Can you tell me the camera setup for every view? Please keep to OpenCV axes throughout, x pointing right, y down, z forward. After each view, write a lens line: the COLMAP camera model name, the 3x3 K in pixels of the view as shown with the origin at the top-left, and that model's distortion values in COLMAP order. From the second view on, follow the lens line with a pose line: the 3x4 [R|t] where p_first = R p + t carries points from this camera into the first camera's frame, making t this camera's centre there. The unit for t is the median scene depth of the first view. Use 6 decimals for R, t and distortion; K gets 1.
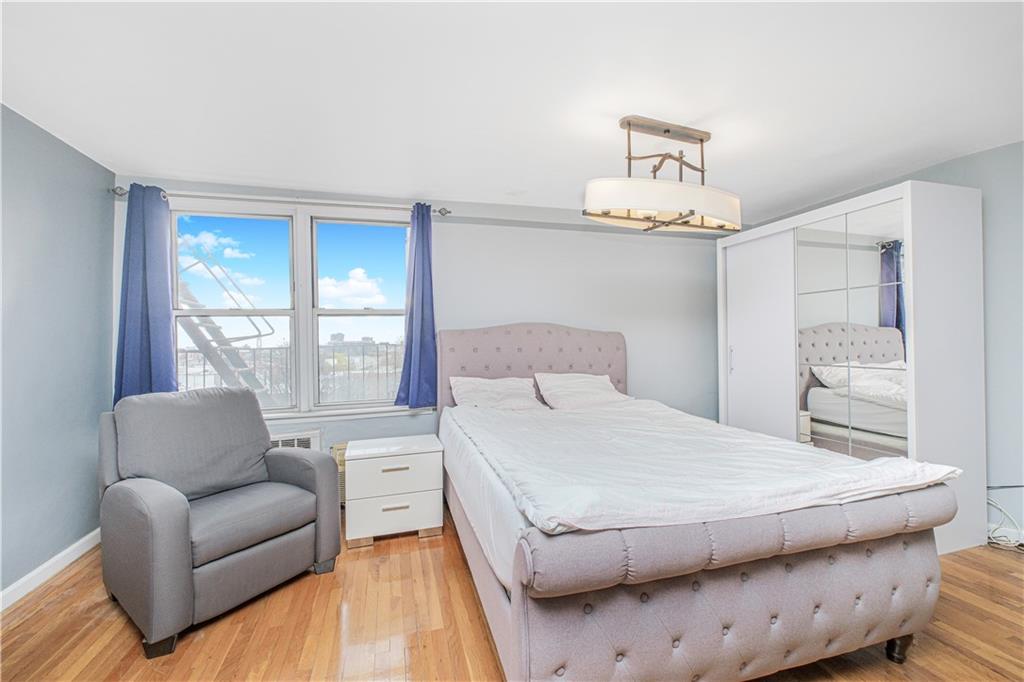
lens RADIAL K [[430.5, 0, 509.1], [0, 430.5, 337.7], [0, 0, 1]] dist [0.002293, -0.000569]
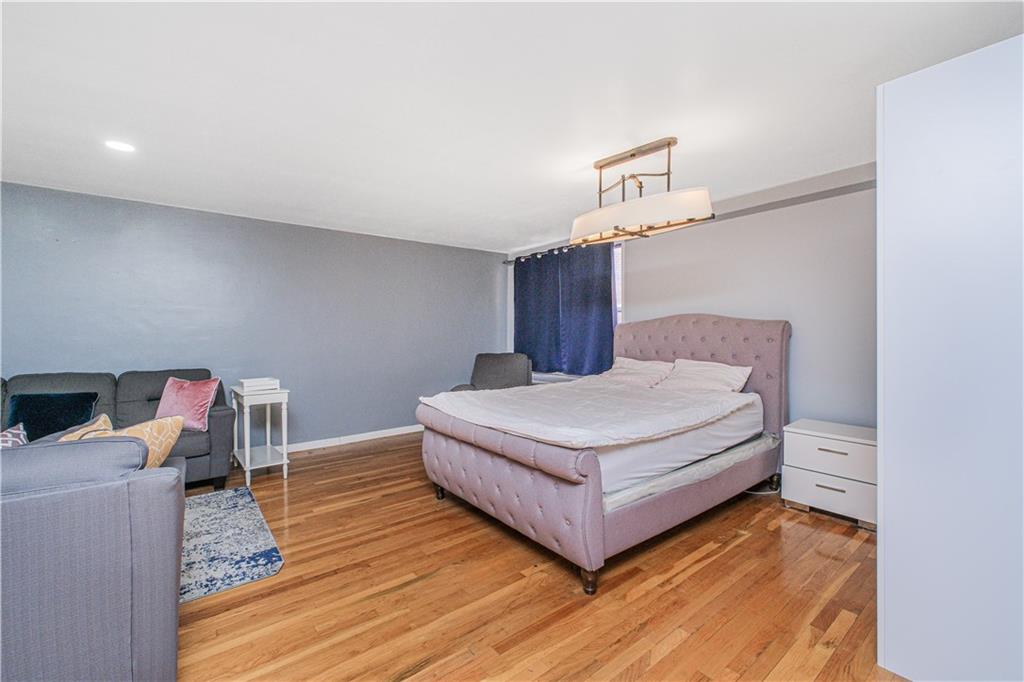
lens RADIAL K [[430.5, 0, 512.1], [0, 430.5, 337.9], [0, 0, 1]] dist [0.002293, -0.000569]
pose [[0.376299, 0.017743, -0.926329, 0.987300], [0.001461, 0.999804, 0.019743, 0.003807], [0.926497, -0.008783, 0.376199, 0.167622]]
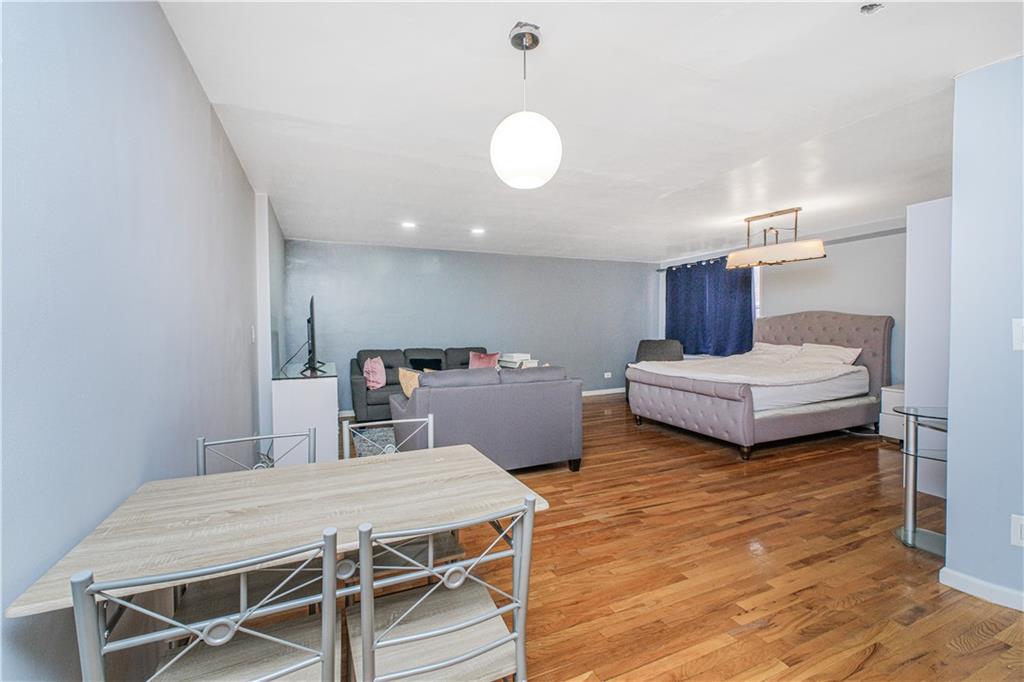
lens RADIAL K [[430.5, 0, 512.3], [0, 430.5, 337.9], [0, 0, 1]] dist [0.002293, -0.000569]
pose [[0.131738, 0.039301, -0.990505, 1.564135], [0.008726, 0.999129, 0.040803, -0.012571], [0.991246, -0.014018, 0.131280, -0.305073]]
